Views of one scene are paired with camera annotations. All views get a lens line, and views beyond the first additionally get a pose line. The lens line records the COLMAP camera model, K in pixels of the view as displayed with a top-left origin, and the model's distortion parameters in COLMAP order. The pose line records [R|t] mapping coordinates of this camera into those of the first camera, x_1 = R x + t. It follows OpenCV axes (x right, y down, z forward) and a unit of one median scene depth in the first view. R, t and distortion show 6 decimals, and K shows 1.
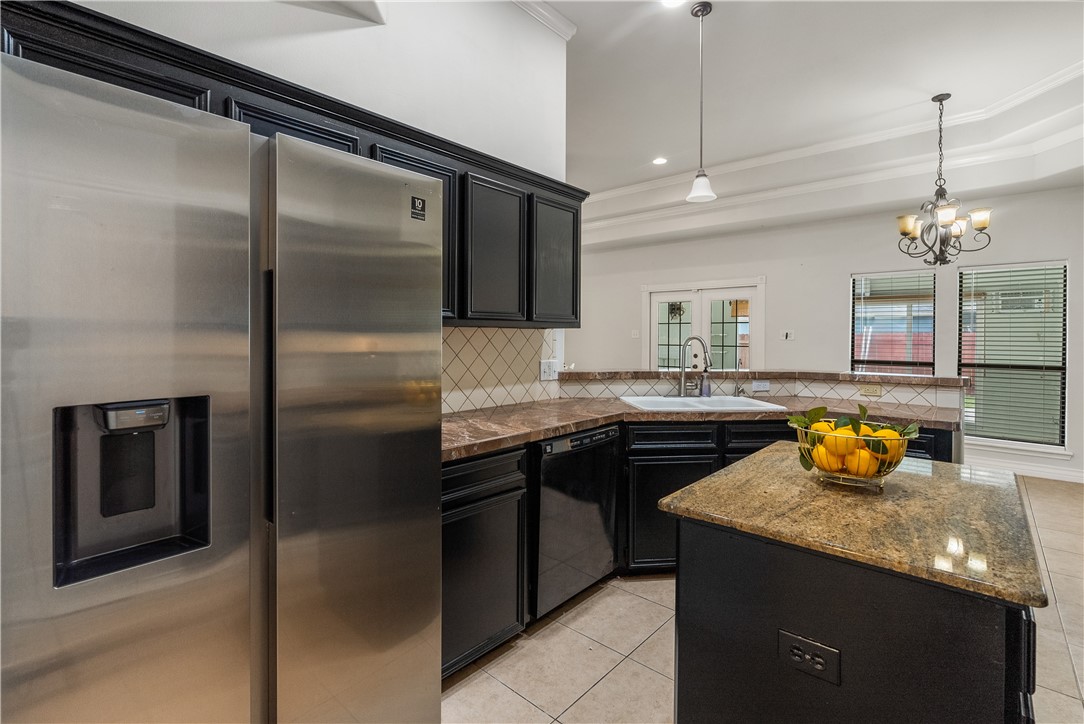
lens RADIAL K [[499.3, 0, 561.8], [0, 499.3, 339.0], [0, 0, 1]] dist [-0.007695, 0.002470]
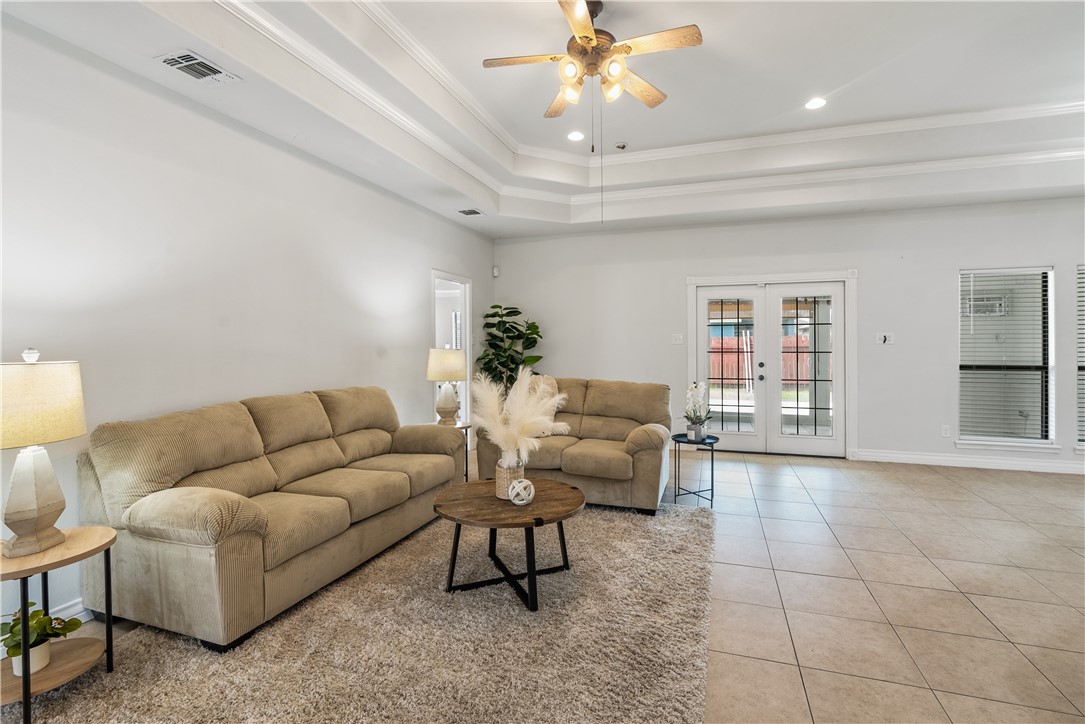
lens RADIAL K [[499.8, 0, 540.8], [0, 499.8, 346.8], [0, 0, 1]] dist [-0.007695, 0.002470]
pose [[0.930405, -0.013299, 0.366291, -0.415664], [0.010637, 0.999900, 0.009285, -0.007782], [-0.366378, -0.004742, 0.930454, 0.414041]]
